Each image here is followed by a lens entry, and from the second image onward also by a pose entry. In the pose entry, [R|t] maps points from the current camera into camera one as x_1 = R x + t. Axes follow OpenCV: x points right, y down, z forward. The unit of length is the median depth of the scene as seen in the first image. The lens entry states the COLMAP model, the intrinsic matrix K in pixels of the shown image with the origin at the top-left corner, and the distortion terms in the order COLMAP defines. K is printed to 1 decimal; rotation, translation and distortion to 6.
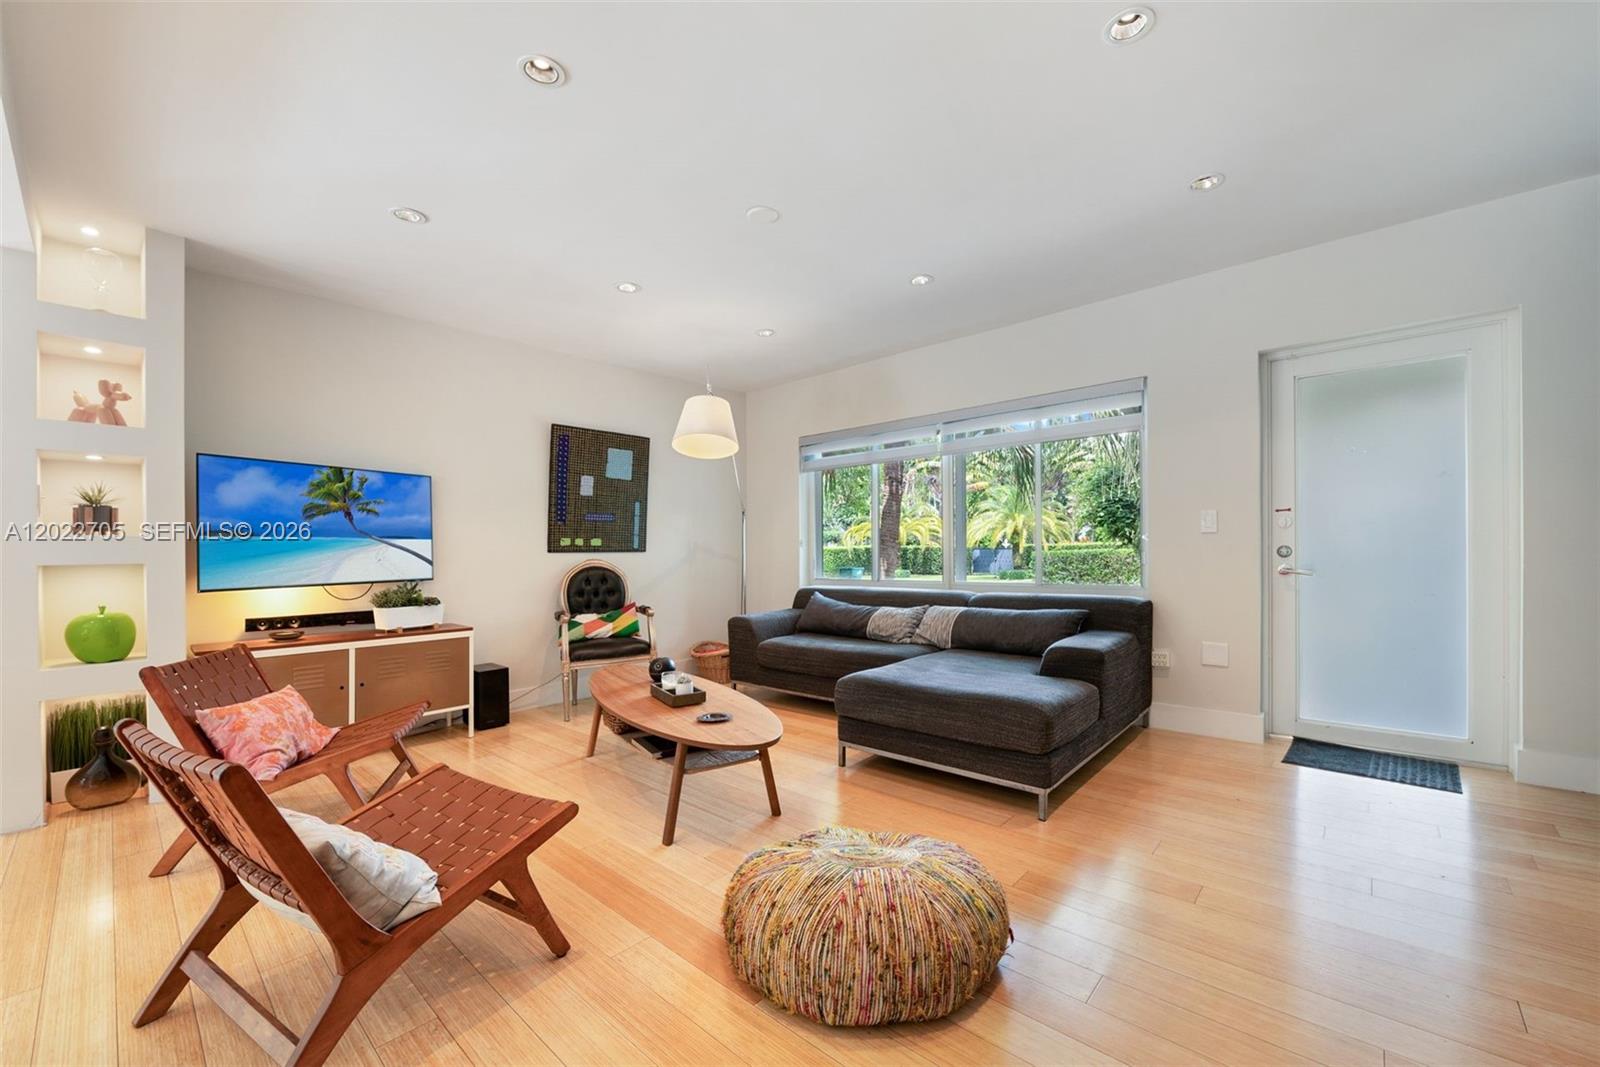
lens RADIAL K [[628.1, 0, 793.0], [0, 628.1, 554.8], [0, 0, 1]] dist [0.000731, -0.000005]
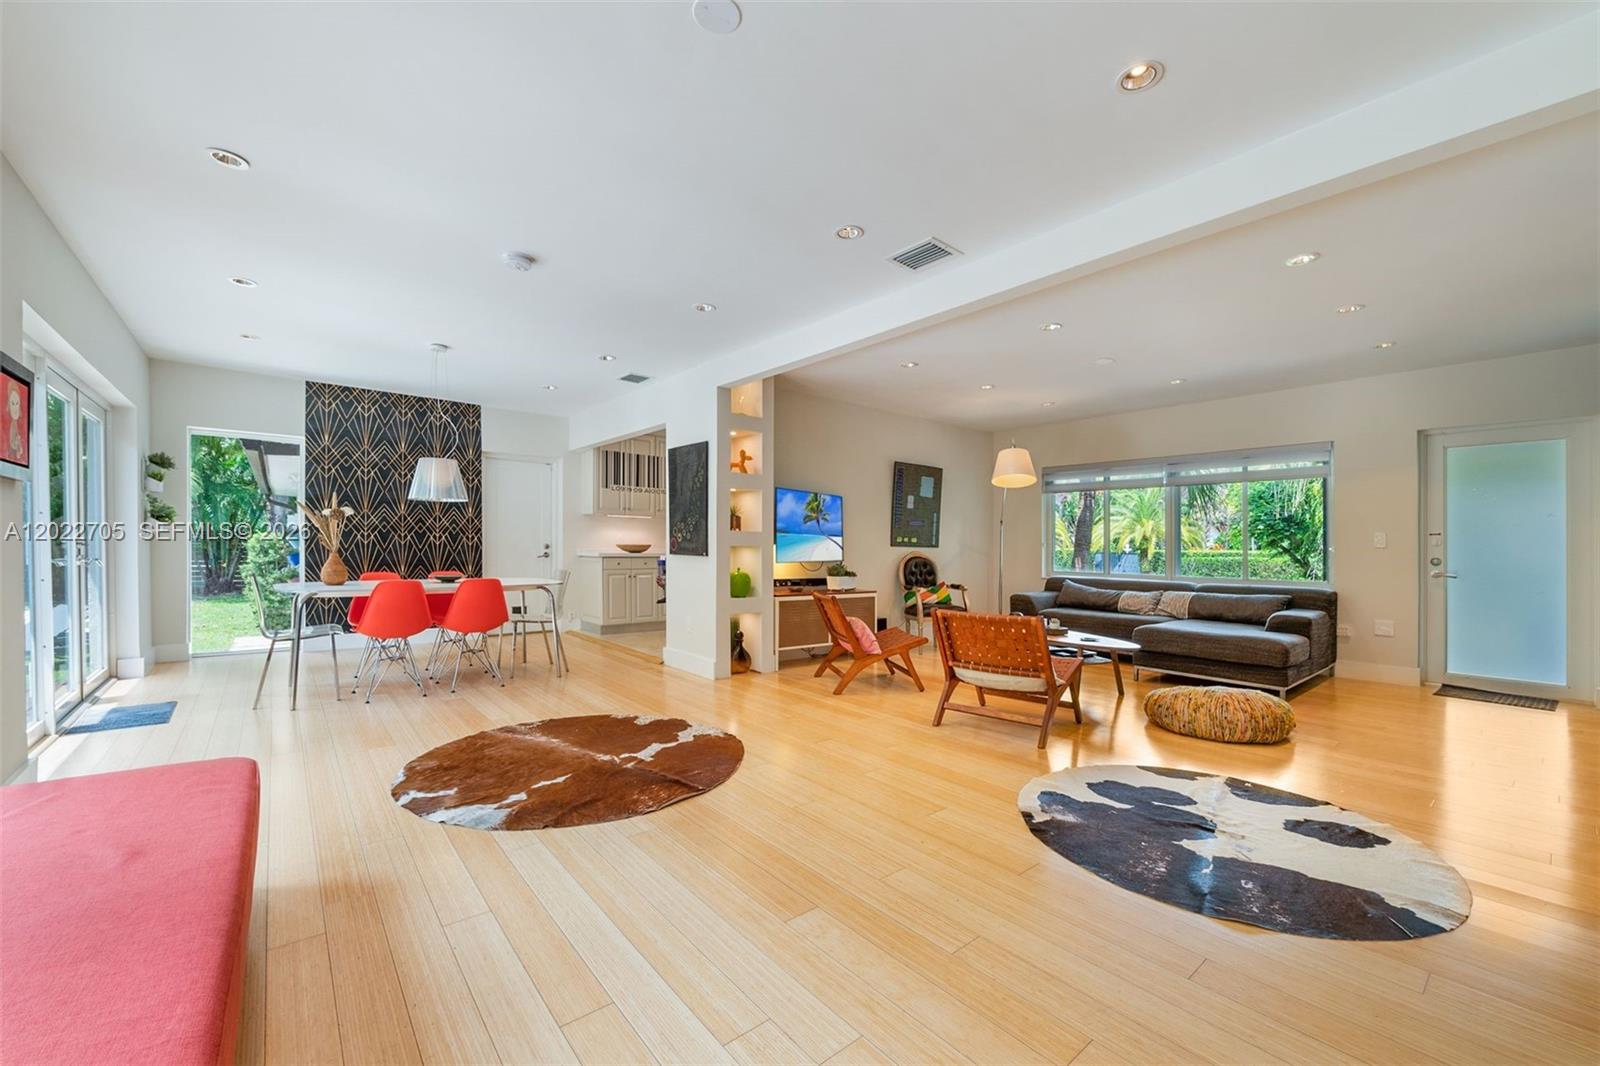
lens RADIAL K [[631.7, 0, 800.0], [0, 631.7, 533.0], [0, 0, 1]] dist [-0.000652, 0.000060]
pose [[0.990449, 0.029366, -0.134718, -0.483999], [-0.033295, 0.999081, -0.026997, 0.015752], [0.133801, 0.031225, 0.990516, -0.648017]]
